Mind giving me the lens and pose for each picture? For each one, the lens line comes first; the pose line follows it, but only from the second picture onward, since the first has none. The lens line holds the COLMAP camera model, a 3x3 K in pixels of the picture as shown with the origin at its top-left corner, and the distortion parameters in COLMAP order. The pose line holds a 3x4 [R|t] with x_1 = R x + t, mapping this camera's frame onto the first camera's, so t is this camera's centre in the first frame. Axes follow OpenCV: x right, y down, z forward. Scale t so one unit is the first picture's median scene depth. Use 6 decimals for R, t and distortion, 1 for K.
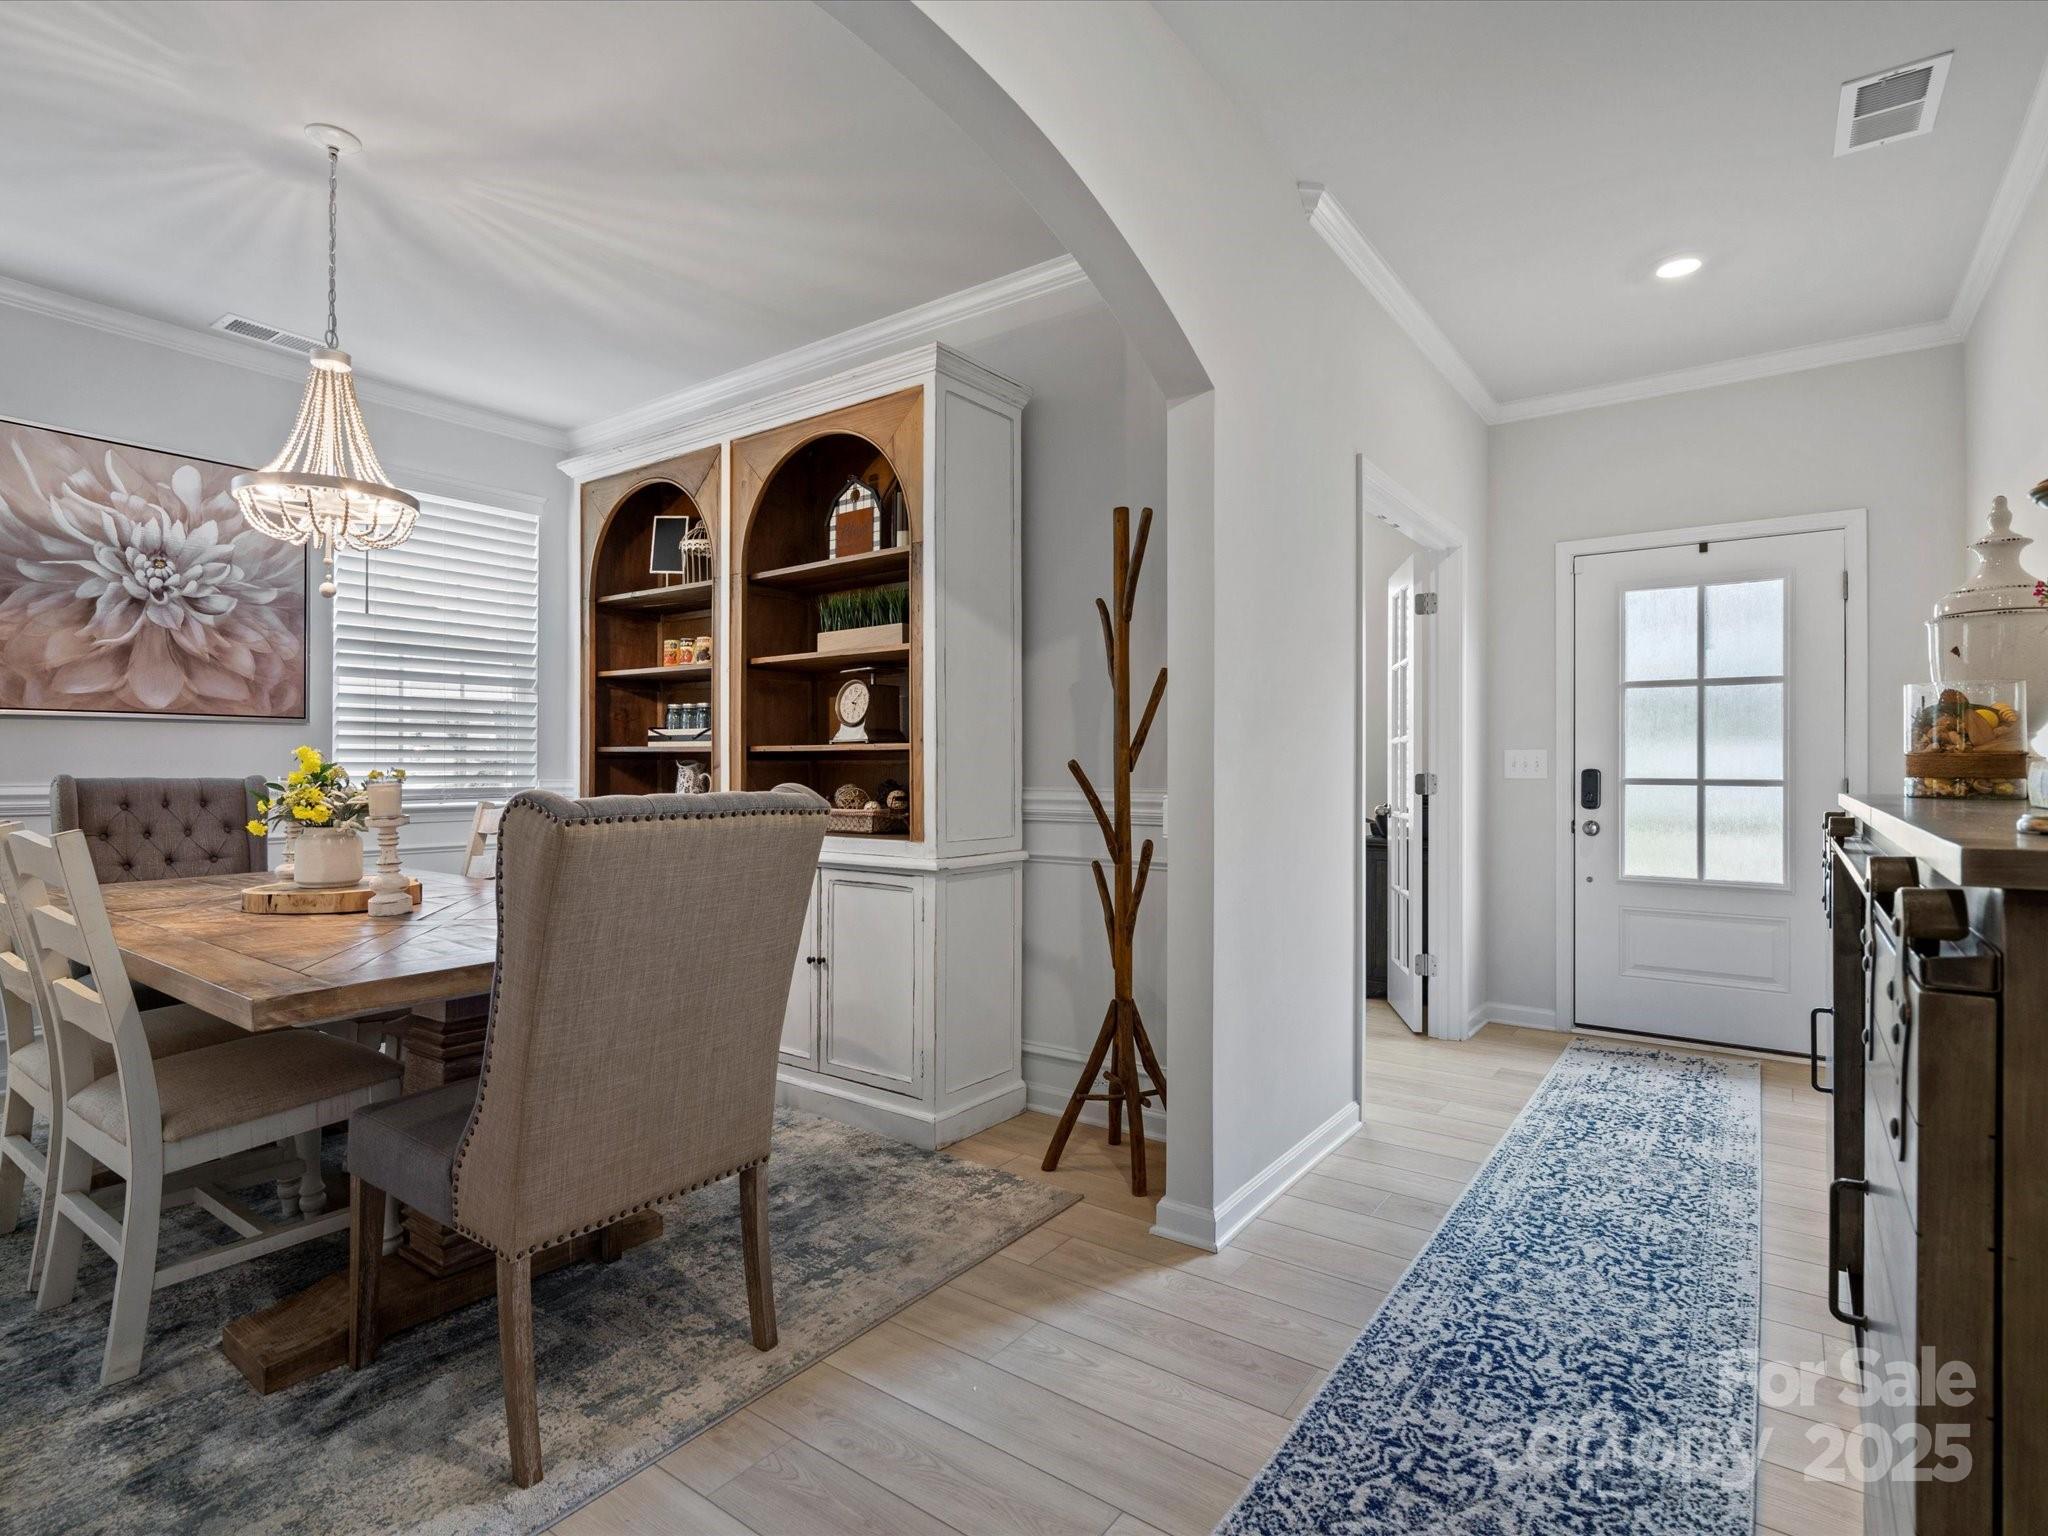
lens RADIAL K [[1037.3, 0, 1023.0], [0, 1037.3, 765.2], [0, 0, 1]] dist [-0.003987, 0.000648]
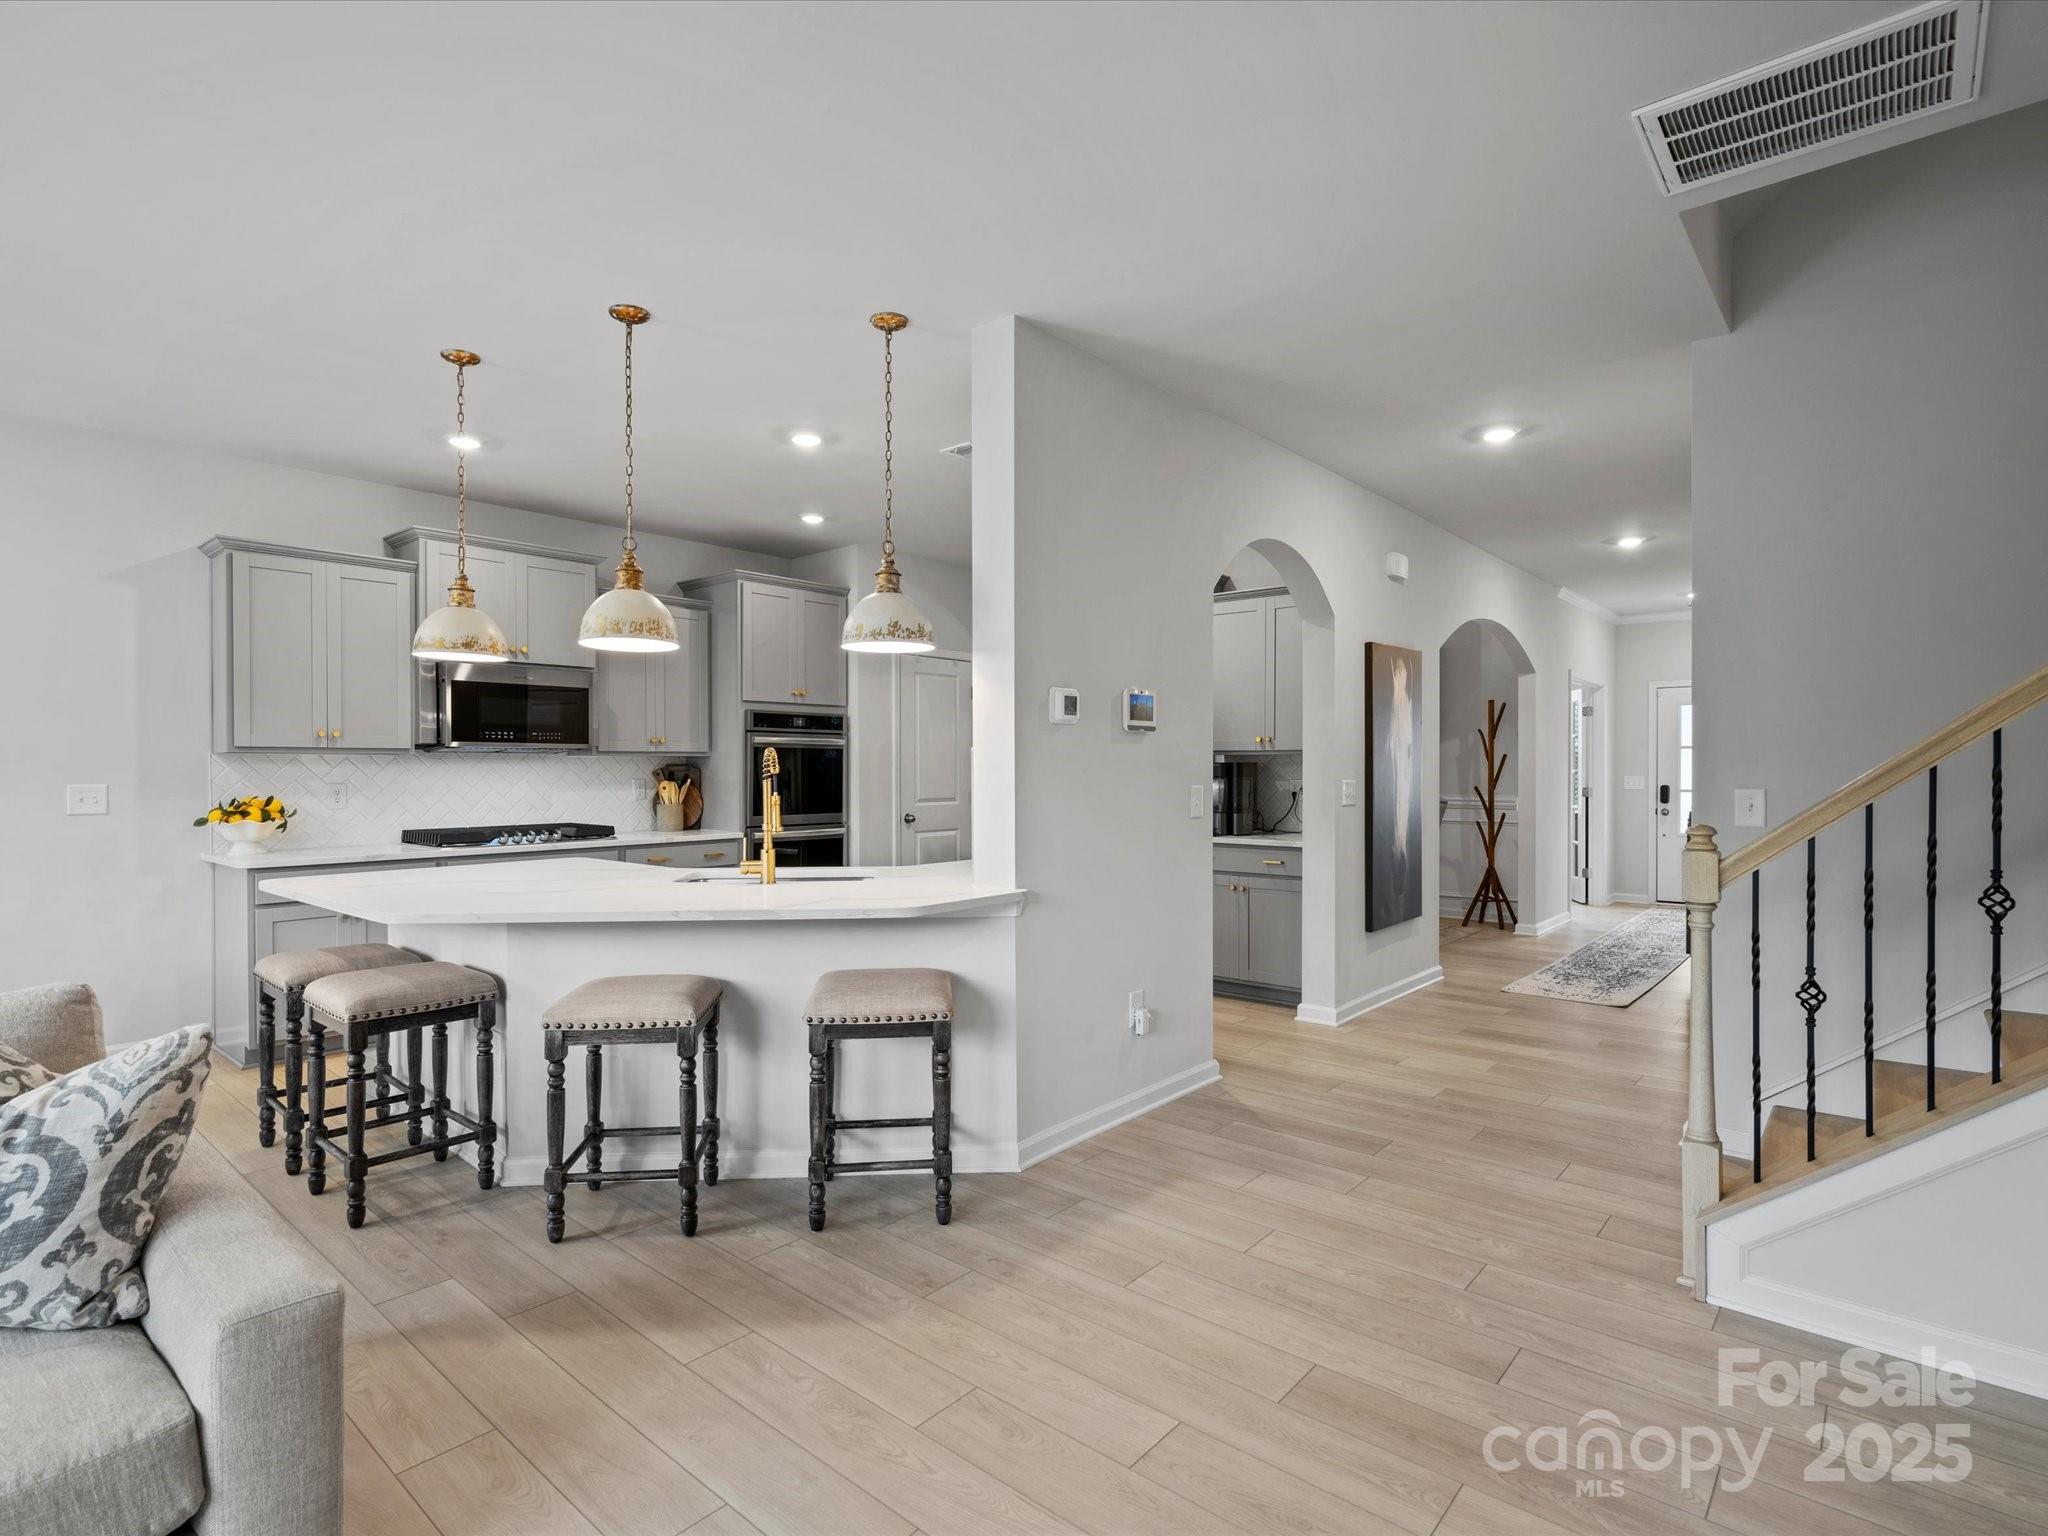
lens RADIAL K [[1037.3, 0, 1019.4], [0, 1037.3, 770.9], [0, 0, 1]] dist [-0.003987, 0.000648]
pose [[0.996941, -0.000941, -0.078154, -0.622469], [0.001469, 0.999976, 0.006700, -0.041637], [0.078146, -0.006794, 0.996919, -1.251410]]
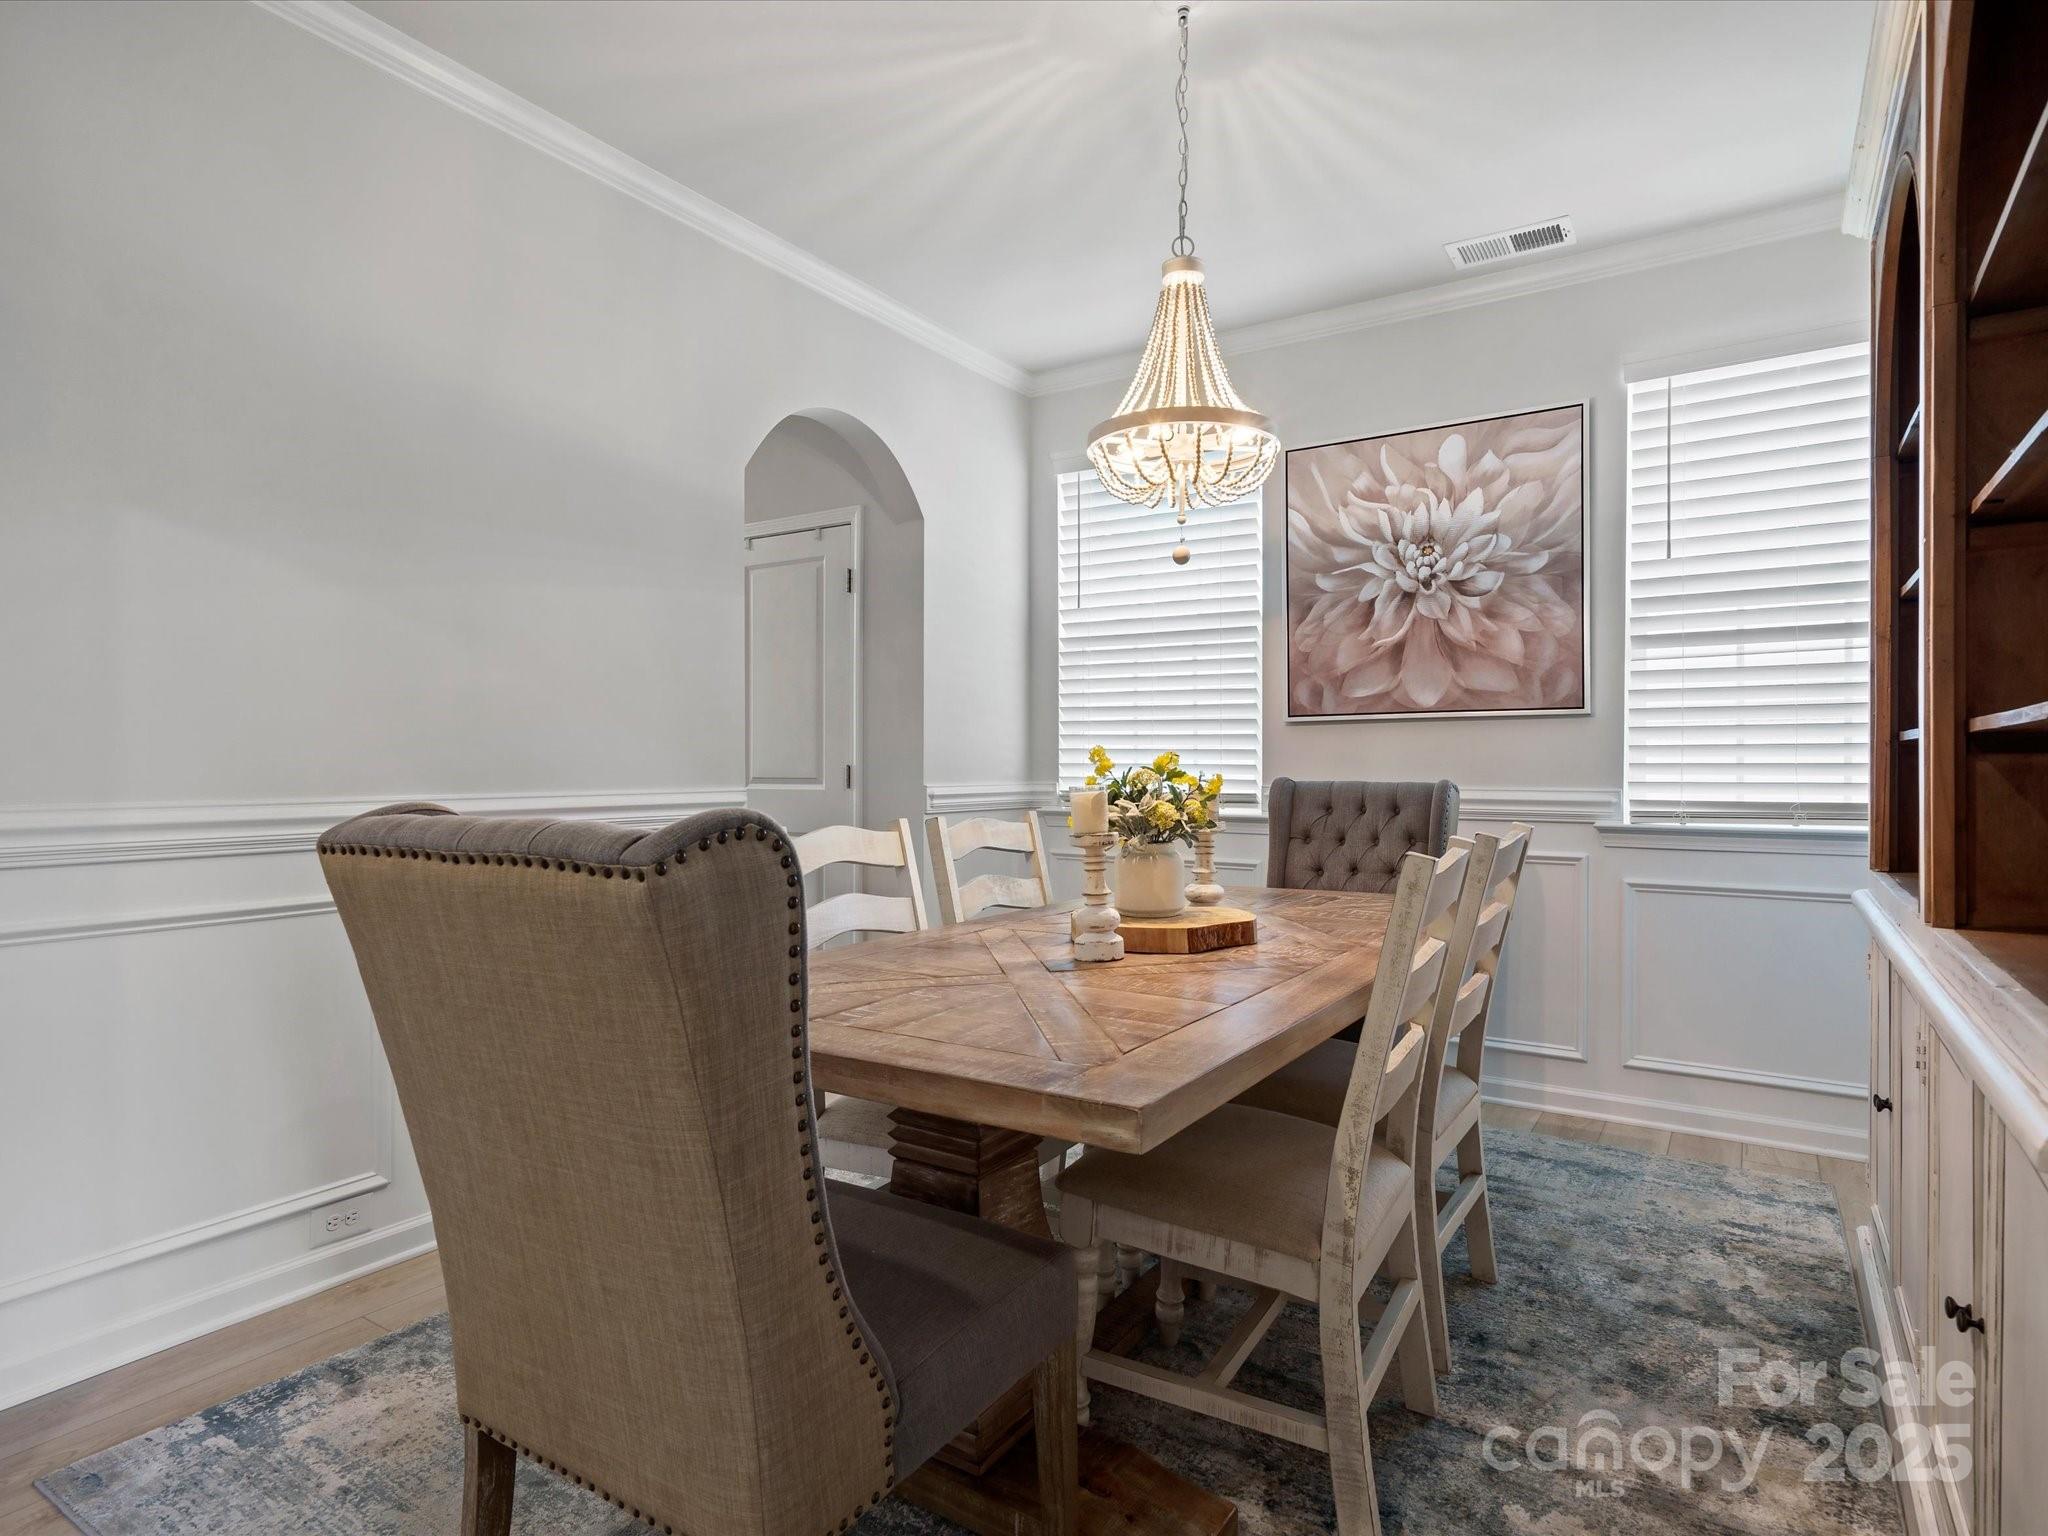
lens RADIAL K [[1119.5, 0, 1021.3], [0, 1119.5, 770.2], [0, 0, 1]] dist [0.007060, -0.000642]
pose [[0.047642, 0.001085, -0.998864, 0.159716], [0.002601, 0.999996, 0.001211, -0.000111], [0.998861, -0.002655, 0.047639, 0.621144]]
